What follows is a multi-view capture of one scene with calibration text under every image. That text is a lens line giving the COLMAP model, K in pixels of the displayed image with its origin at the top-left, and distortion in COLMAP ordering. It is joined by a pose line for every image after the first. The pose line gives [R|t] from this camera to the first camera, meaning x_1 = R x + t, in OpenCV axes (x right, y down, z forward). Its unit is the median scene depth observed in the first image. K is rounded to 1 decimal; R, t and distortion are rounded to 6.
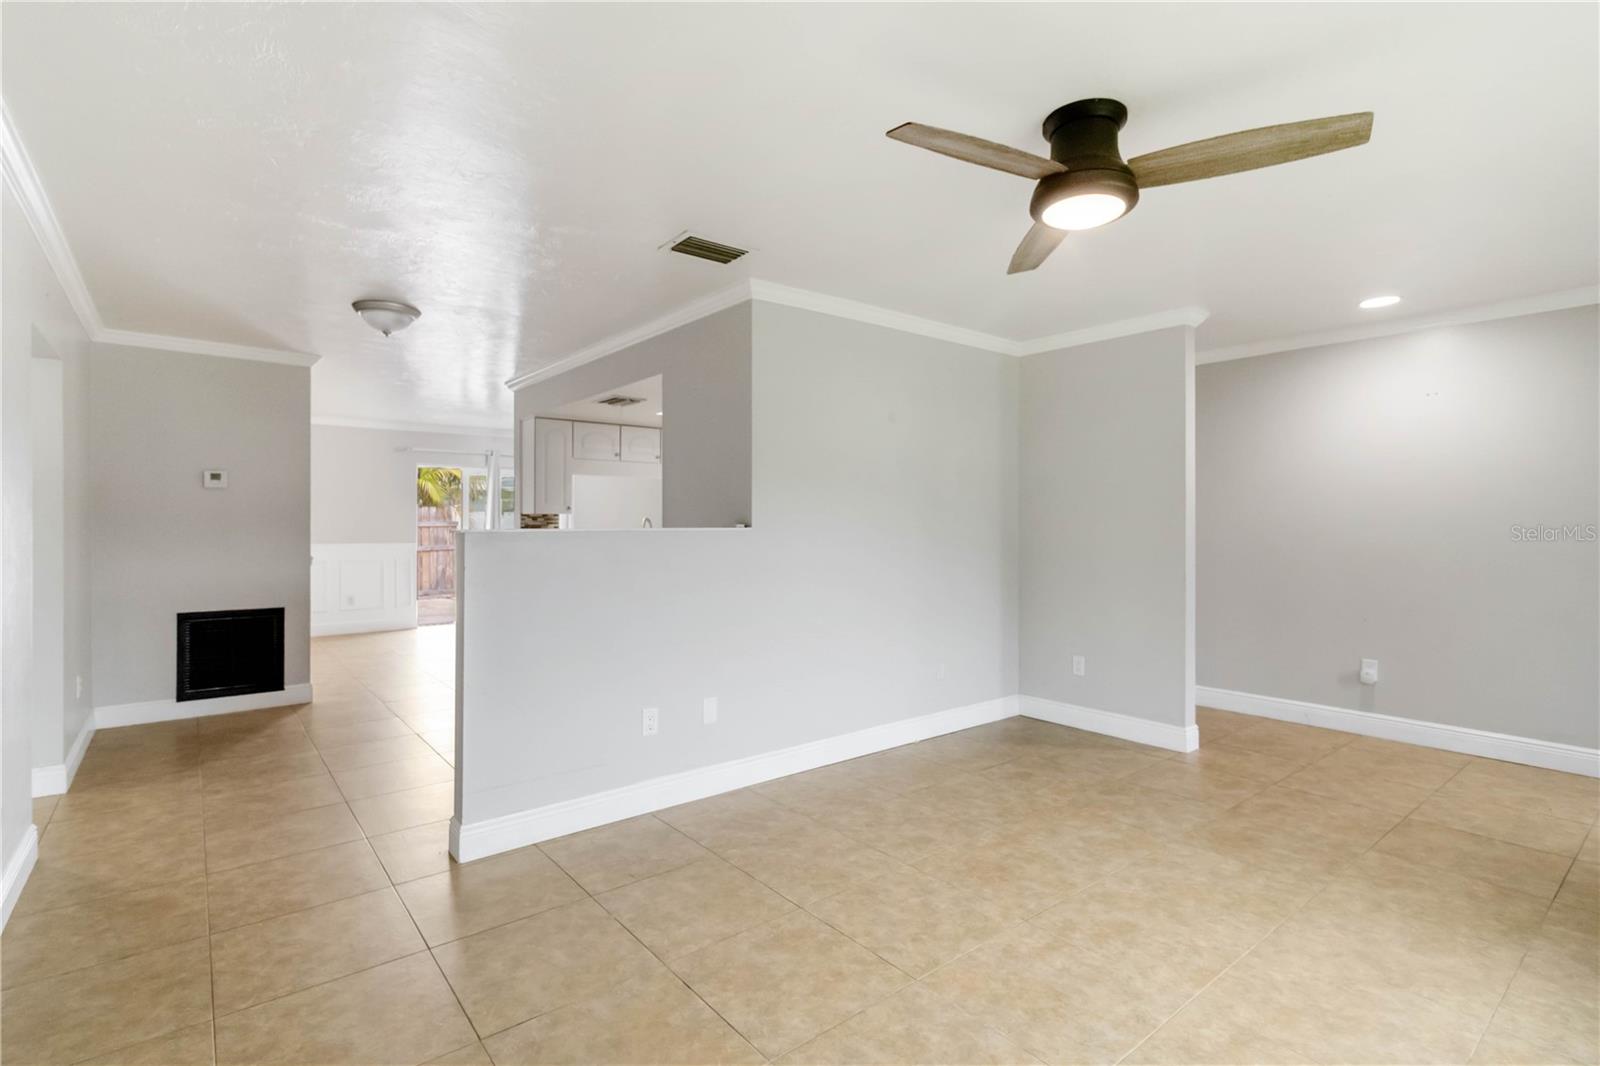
lens RADIAL K [[752.2, 0, 800.4], [0, 752.2, 524.5], [0, 0, 1]] dist [0.003008, -0.000009]
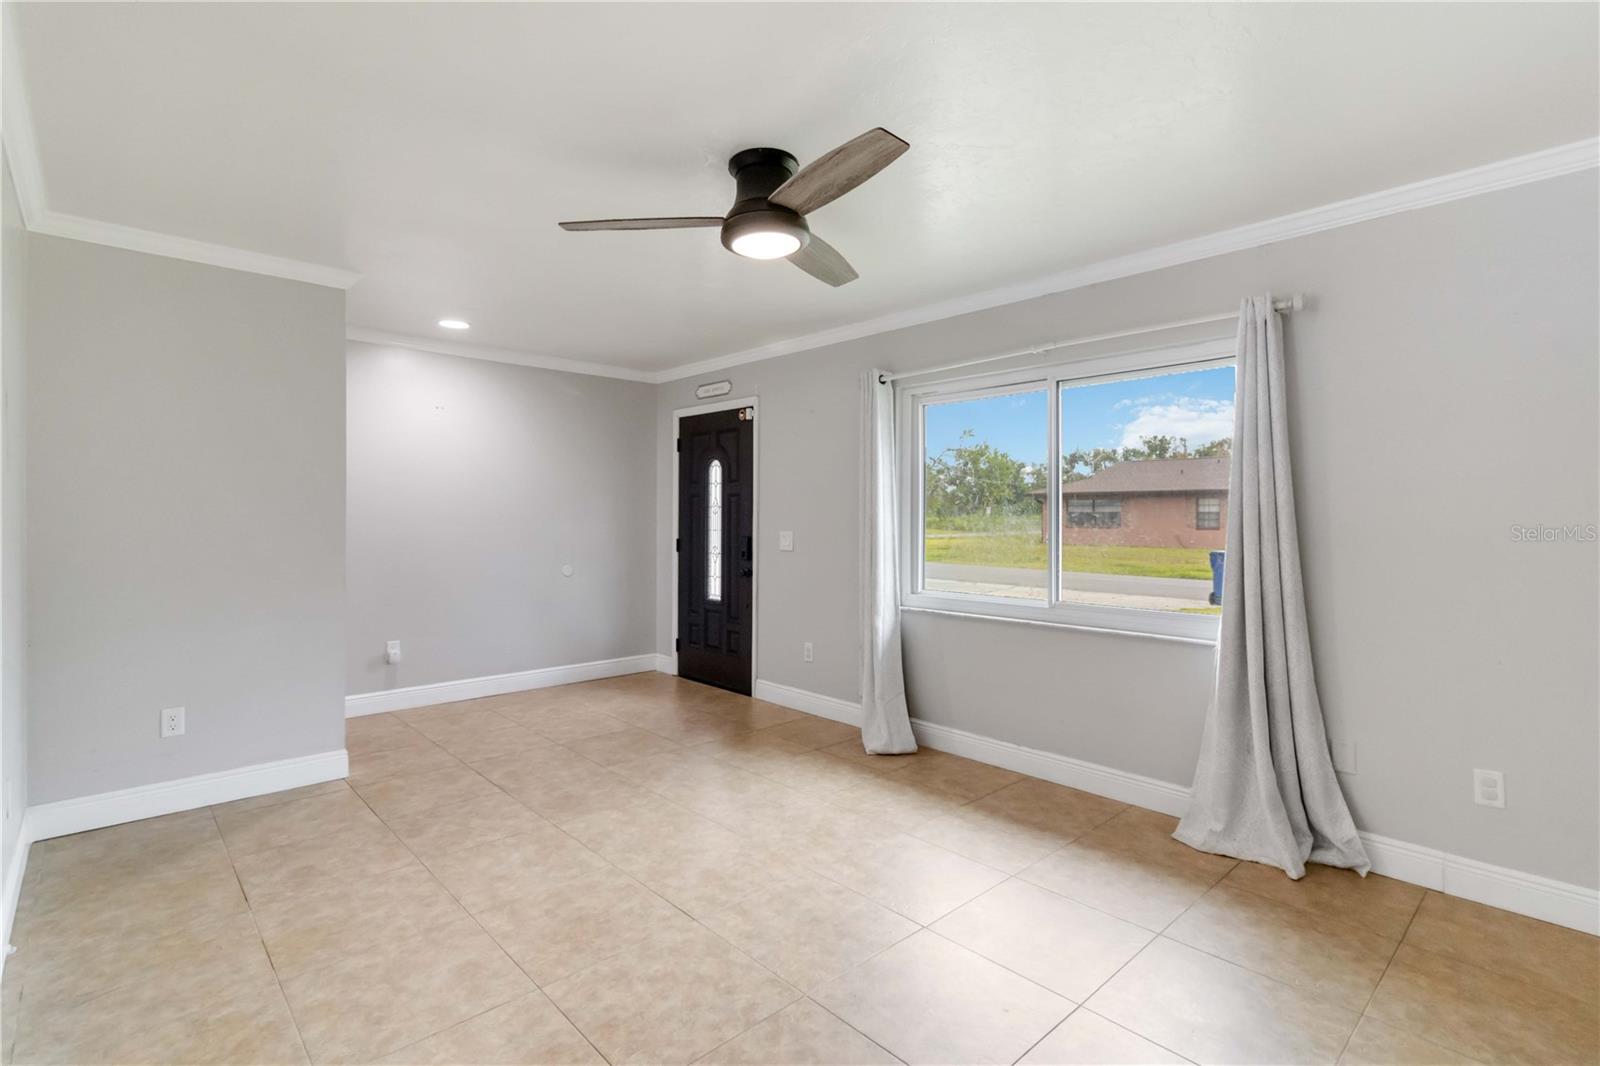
lens RADIAL K [[745.6, 0, 798.2], [0, 745.6, 524.5], [0, 0, 1]] dist [0.000608, 0.000334]
pose [[-0.063488, -0.010951, 0.997922, -0.543902], [-0.002690, 0.999938, 0.010802, -0.003300], [-0.997979, -0.001999, -0.063514, 0.740210]]
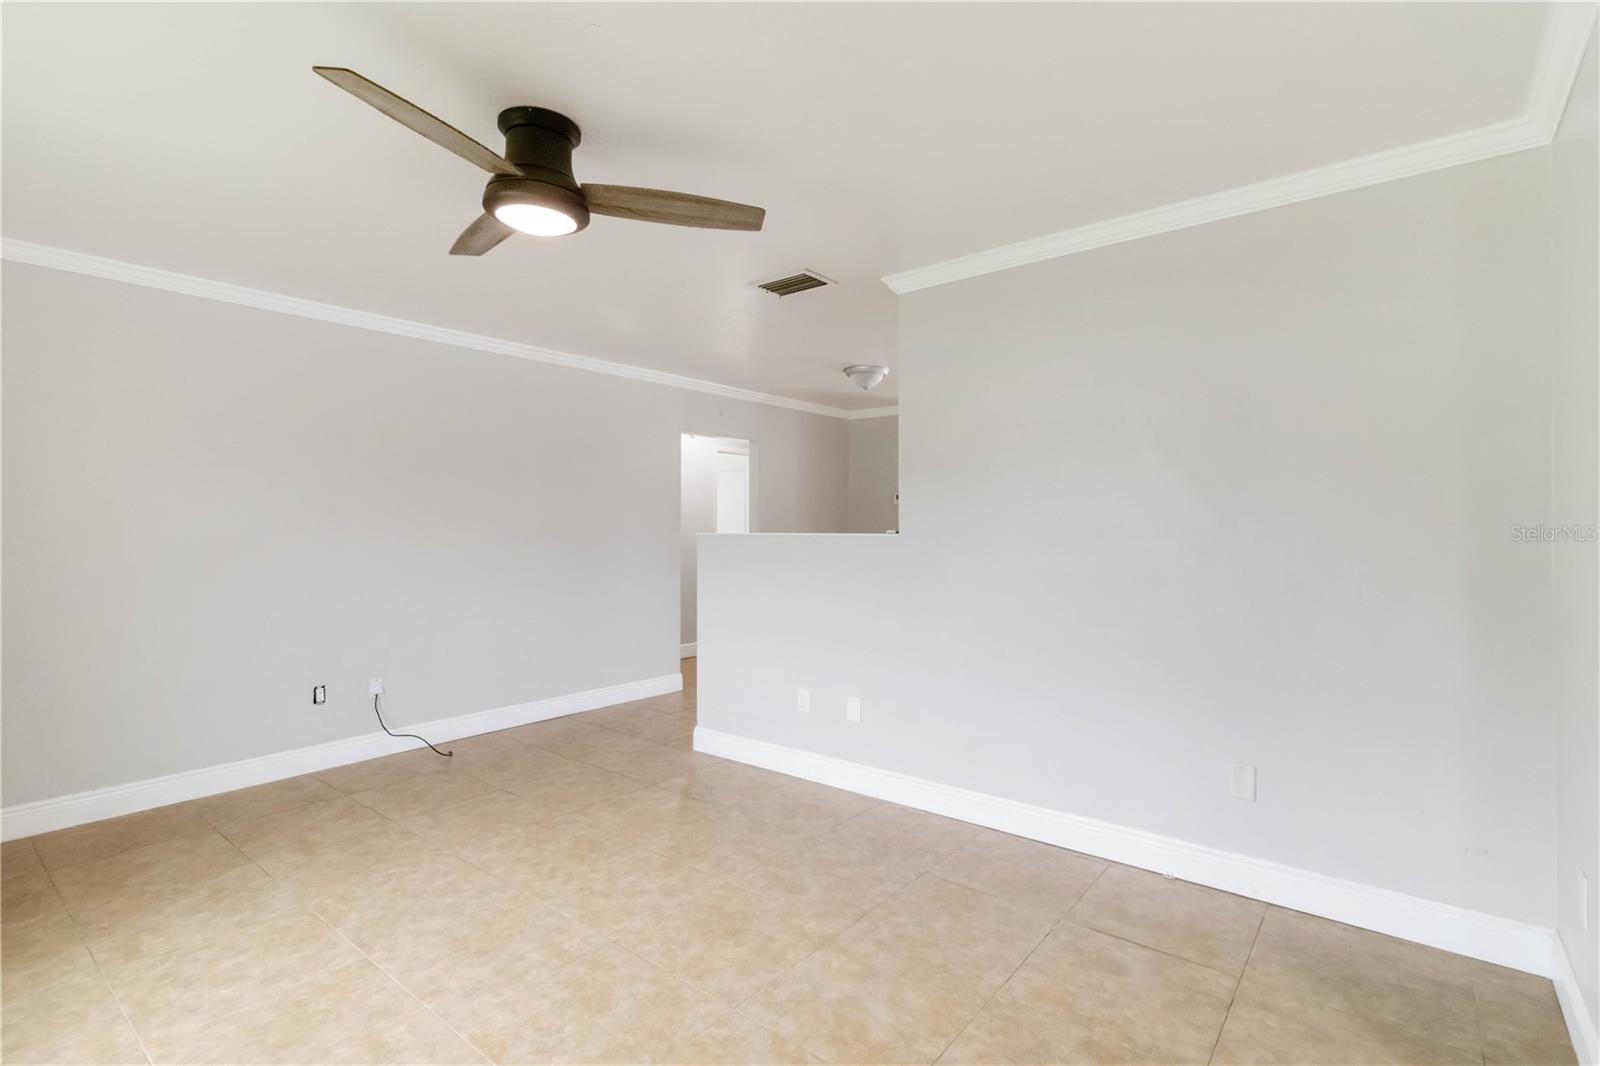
lens RADIAL K [[770.3, 0, 808.8], [0, 770.3, 524.2], [0, 0, 1]] dist [0.002061, 0.000565]
pose [[0.215267, -0.003046, -0.976551, 1.053247], [-0.002704, 0.999989, -0.003715, -0.005524], [0.976552, 0.003440, 0.215256, 0.821704]]
